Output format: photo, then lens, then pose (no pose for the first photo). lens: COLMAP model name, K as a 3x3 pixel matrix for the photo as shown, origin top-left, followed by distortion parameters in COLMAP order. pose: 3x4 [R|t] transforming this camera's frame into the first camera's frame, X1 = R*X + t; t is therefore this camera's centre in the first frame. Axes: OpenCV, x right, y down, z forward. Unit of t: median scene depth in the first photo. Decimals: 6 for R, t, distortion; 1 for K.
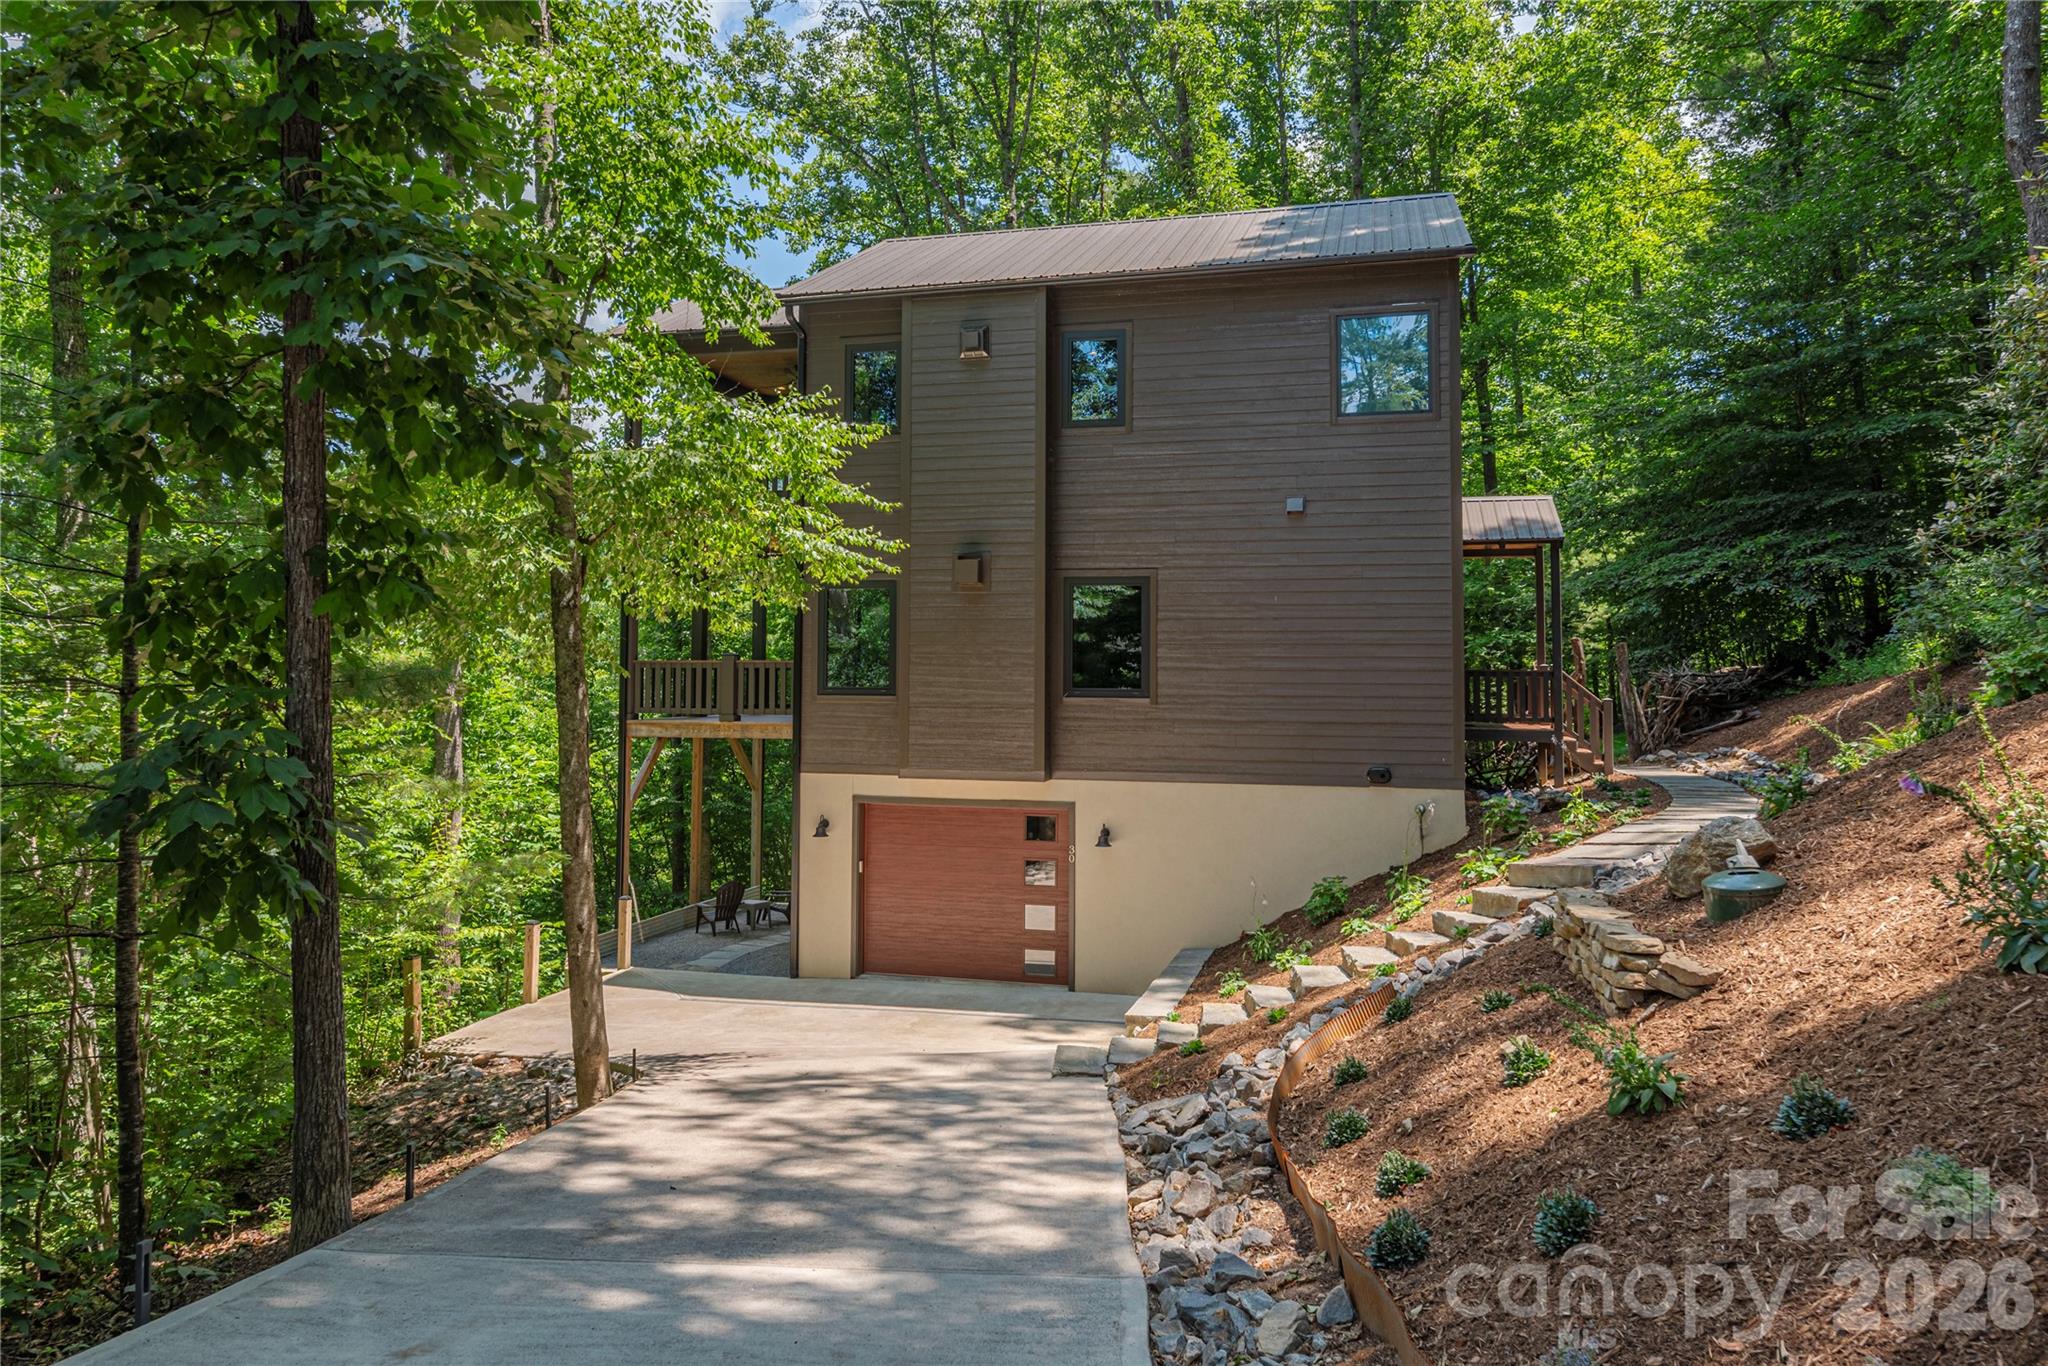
lens RADIAL K [[1357.7, 0, 1019.0], [0, 1357.7, 673.5], [0, 0, 1]] dist [0.003139, -0.000229]
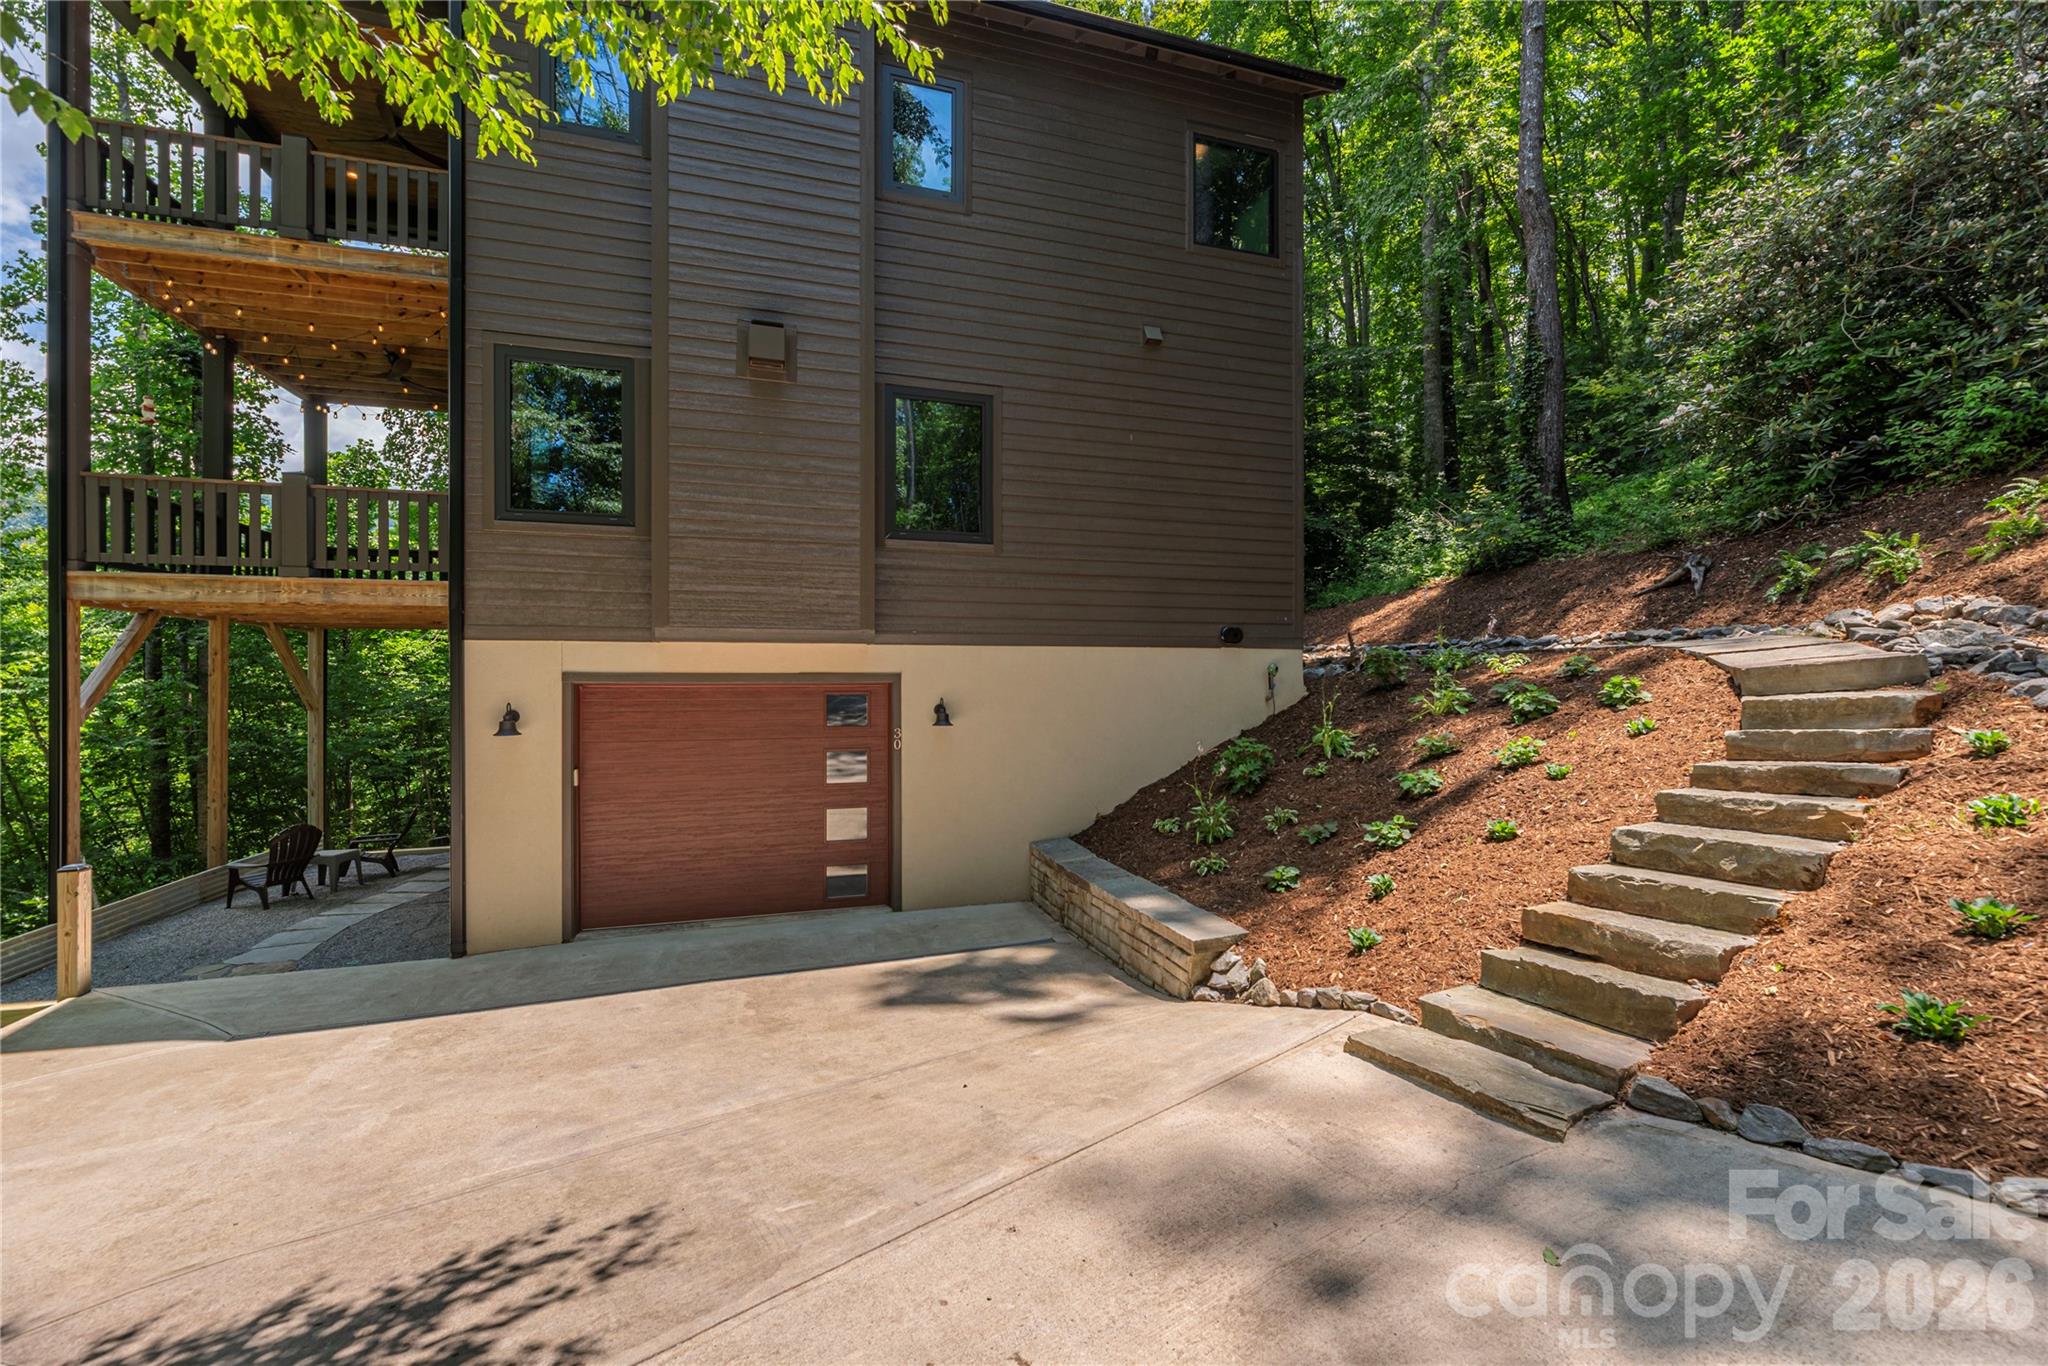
lens RADIAL K [[839.5, 0, 1028.9], [0, 839.5, 683.7], [0, 0, 1]] dist [-0.002224, 0.000837]
pose [[0.838595, -0.011355, 0.544637, -0.158248], [0.000934, 0.999811, 0.019407, 0.089481], [-0.544754, -0.015766, 0.838447, 0.537560]]
